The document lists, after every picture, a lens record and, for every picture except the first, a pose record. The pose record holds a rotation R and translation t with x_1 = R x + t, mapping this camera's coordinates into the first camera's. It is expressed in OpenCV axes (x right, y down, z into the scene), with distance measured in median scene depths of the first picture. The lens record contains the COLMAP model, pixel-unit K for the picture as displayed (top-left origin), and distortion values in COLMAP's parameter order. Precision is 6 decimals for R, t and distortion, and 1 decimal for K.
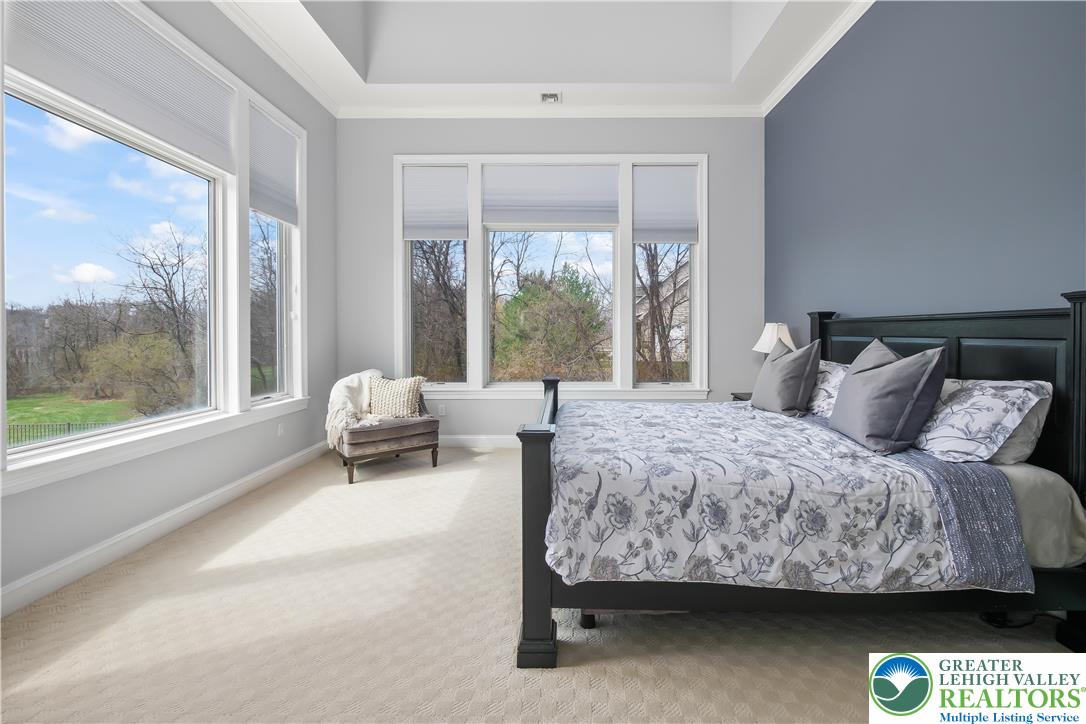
lens RADIAL K [[474.9, 0, 549.3], [0, 474.9, 337.8], [0, 0, 1]] dist [-0.002778, -0.000415]
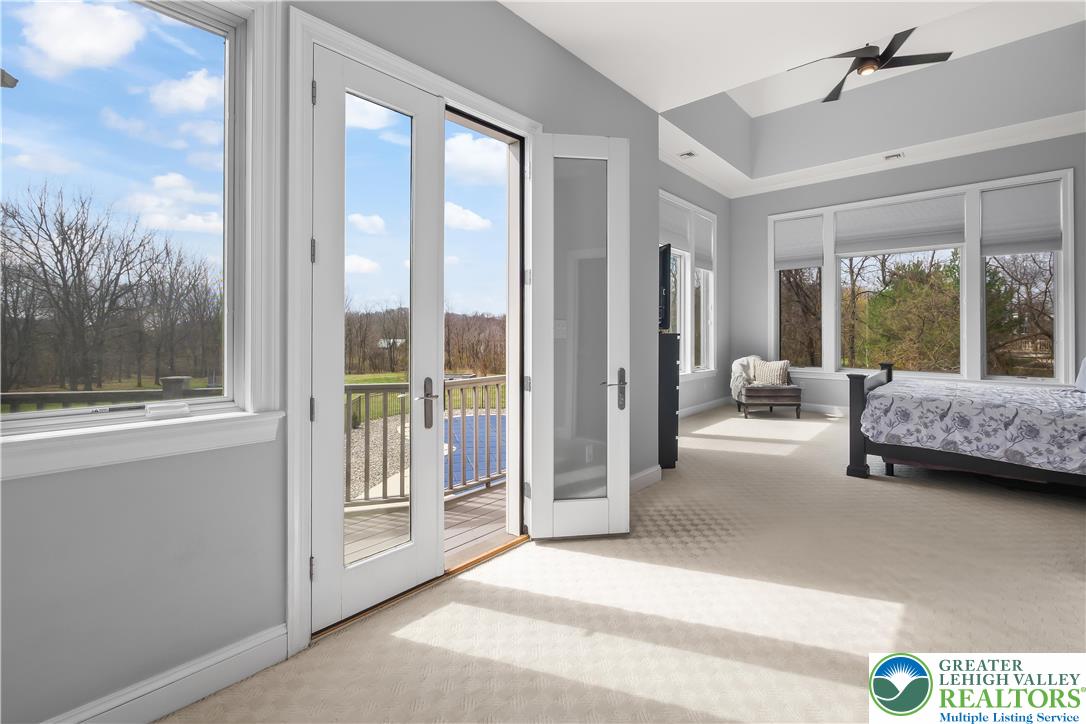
lens RADIAL K [[474.9, 0, 549.3], [0, 474.9, 337.8], [0, 0, 1]] dist [-0.002778, -0.000415]
pose [[0.770823, 0.007072, -0.637011, 0.127935], [-0.006670, 0.999973, 0.003031, 0.008973], [0.637015, 0.001913, 0.770849, -0.773342]]
